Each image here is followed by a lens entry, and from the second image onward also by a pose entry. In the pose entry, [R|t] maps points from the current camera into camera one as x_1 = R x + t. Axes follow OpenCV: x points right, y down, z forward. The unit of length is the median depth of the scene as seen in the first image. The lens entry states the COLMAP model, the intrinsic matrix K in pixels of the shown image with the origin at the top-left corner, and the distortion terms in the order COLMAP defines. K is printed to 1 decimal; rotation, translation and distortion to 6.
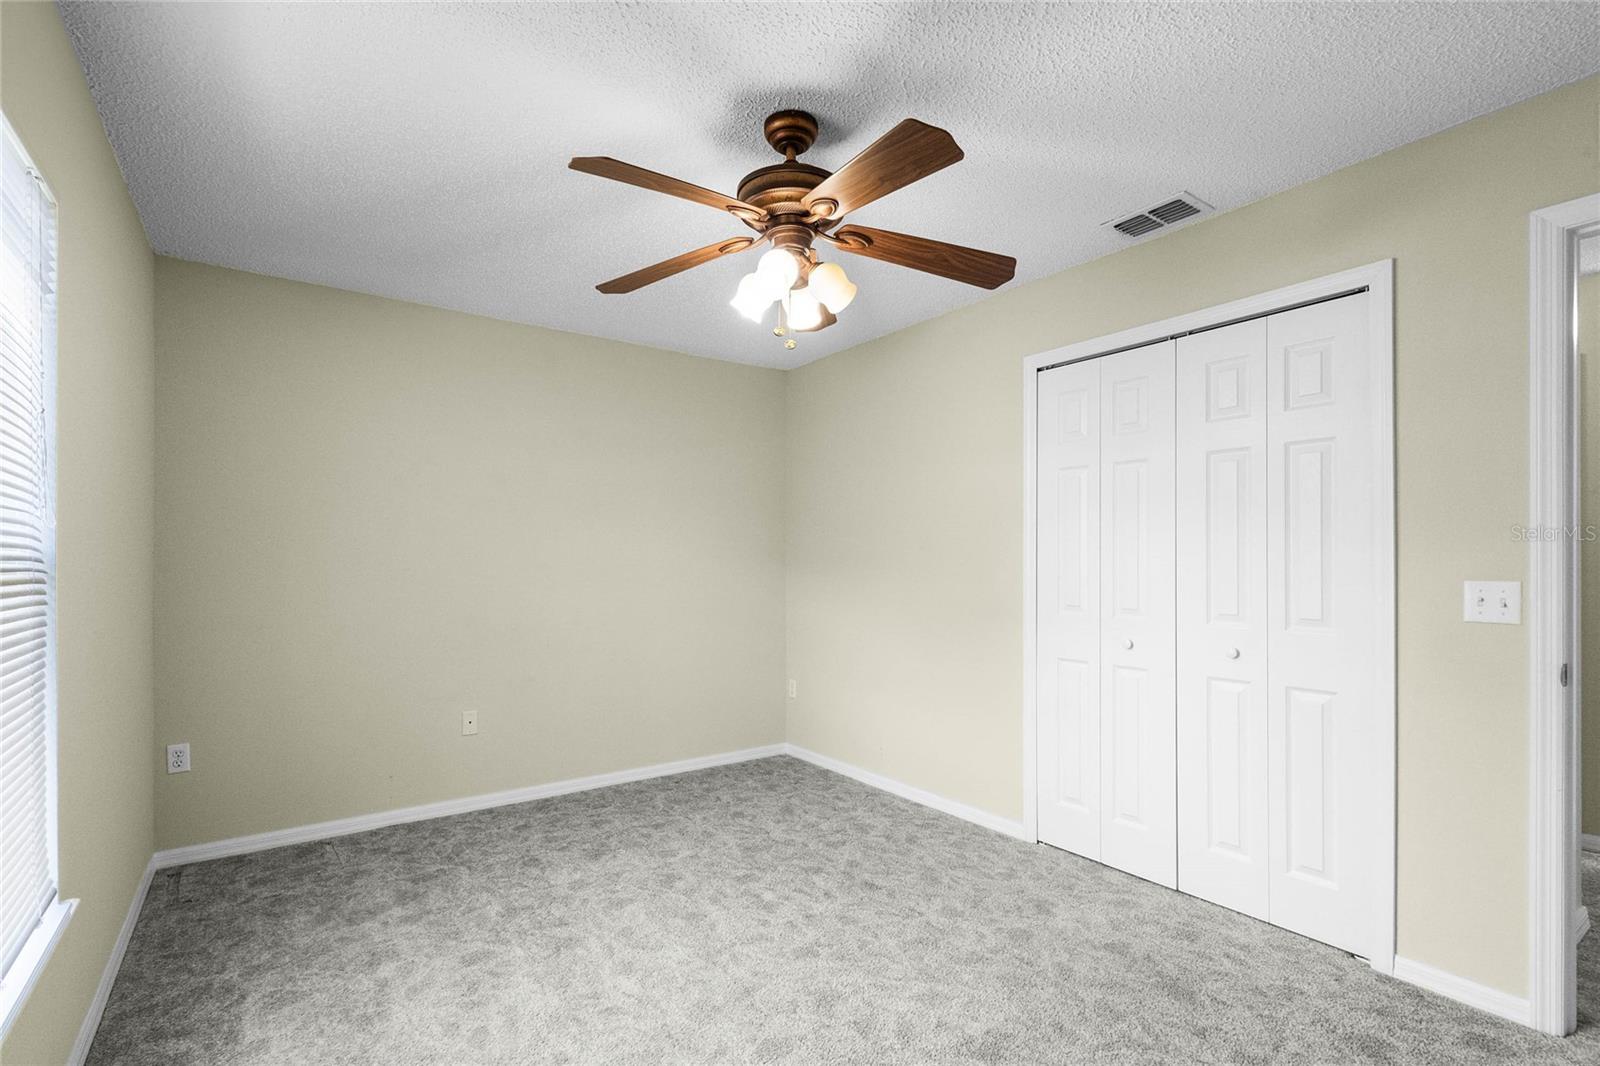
lens RADIAL K [[736.8, 0, 783.7], [0, 736.8, 548.2], [0, 0, 1]] dist [-0.004569, 0.001083]
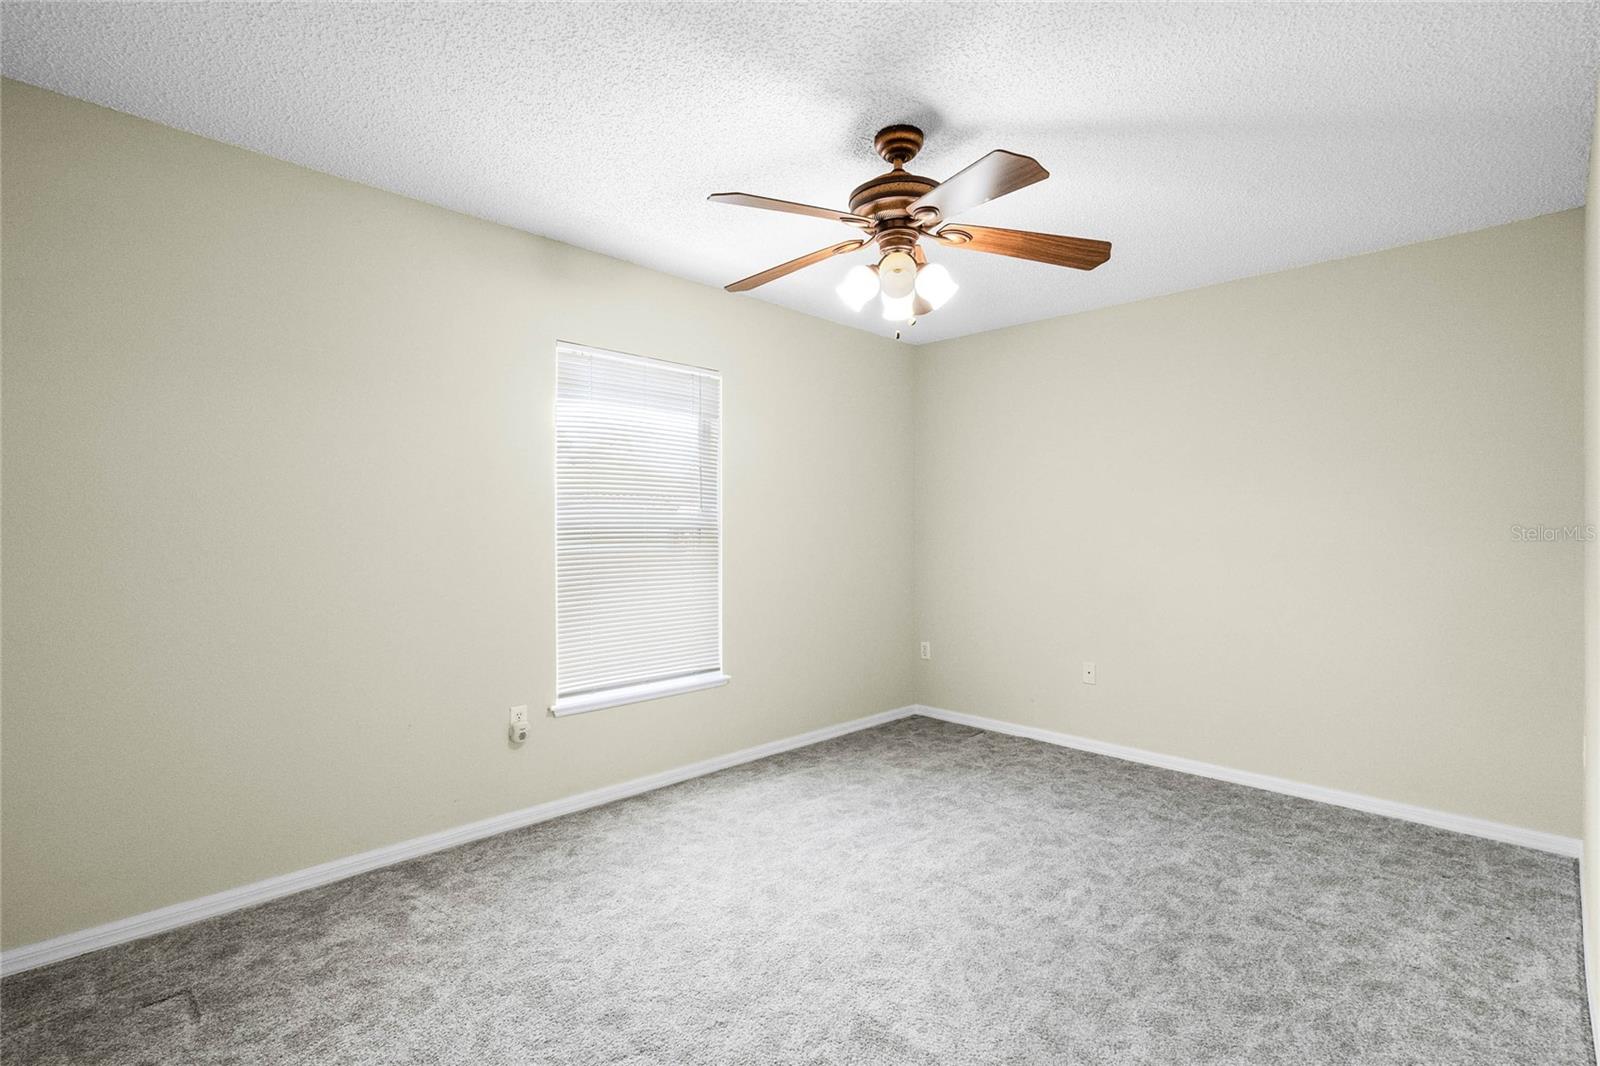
lens RADIAL K [[736.8, 0, 807.5], [0, 736.8, 526.0], [0, 0, 1]] dist [-0.004569, 0.001083]
pose [[0.183413, -0.000091, -0.983036, 0.734340], [0.013789, 0.999902, 0.002481, 0.002694], [0.982939, -0.014010, 0.183396, 0.449407]]
